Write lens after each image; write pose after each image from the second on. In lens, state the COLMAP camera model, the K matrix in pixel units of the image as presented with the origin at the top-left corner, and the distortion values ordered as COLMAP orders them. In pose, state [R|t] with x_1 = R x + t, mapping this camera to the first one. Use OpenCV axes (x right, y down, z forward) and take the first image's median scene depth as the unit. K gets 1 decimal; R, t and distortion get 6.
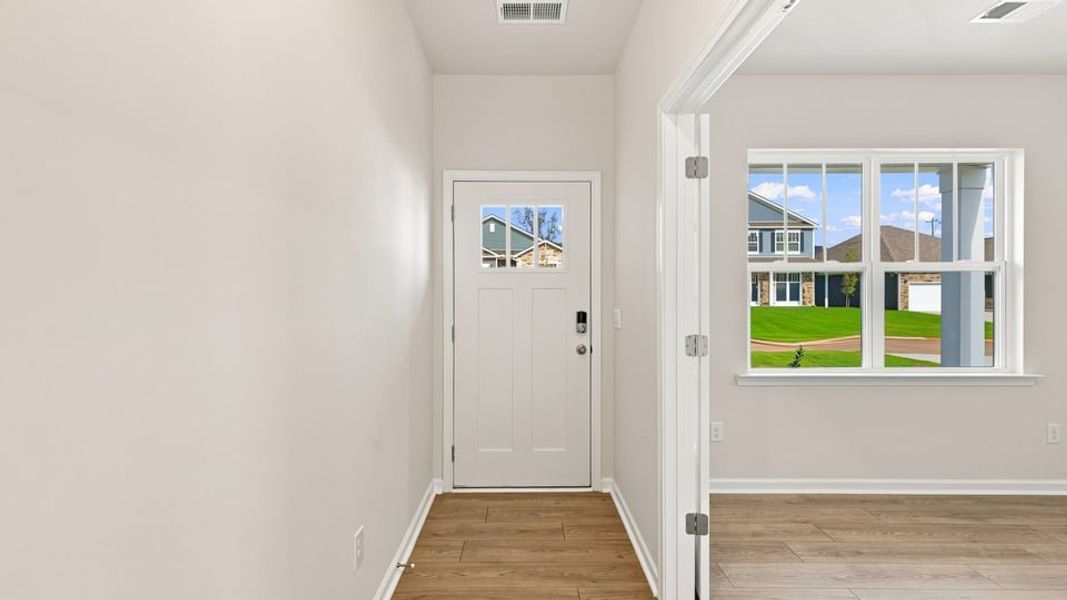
lens RADIAL K [[443.6, 0, 529.0], [0, 443.6, 292.2], [0, 0, 1]] dist [0.001307, 0.000231]
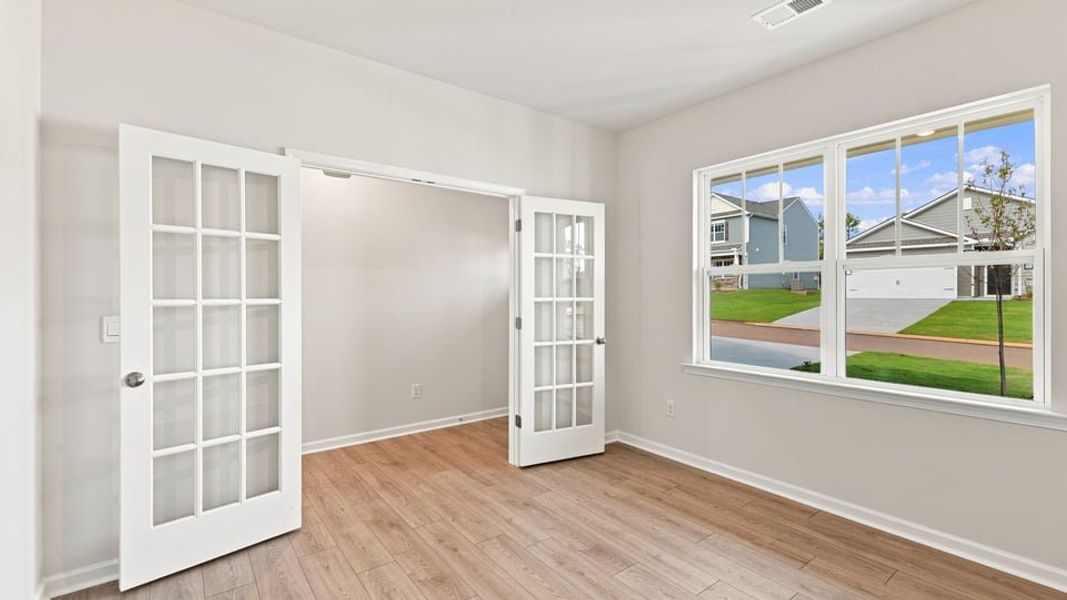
lens RADIAL K [[467.0, 0, 543.2], [0, 467.0, 295.4], [0, 0, 1]] dist [0.000534, 0.000249]
pose [[0.615338, 0.000269, -0.788263, 1.177064], [0.003876, 0.999987, 0.003366, -0.000716], [0.788254, -0.005126, 0.615329, -0.057525]]
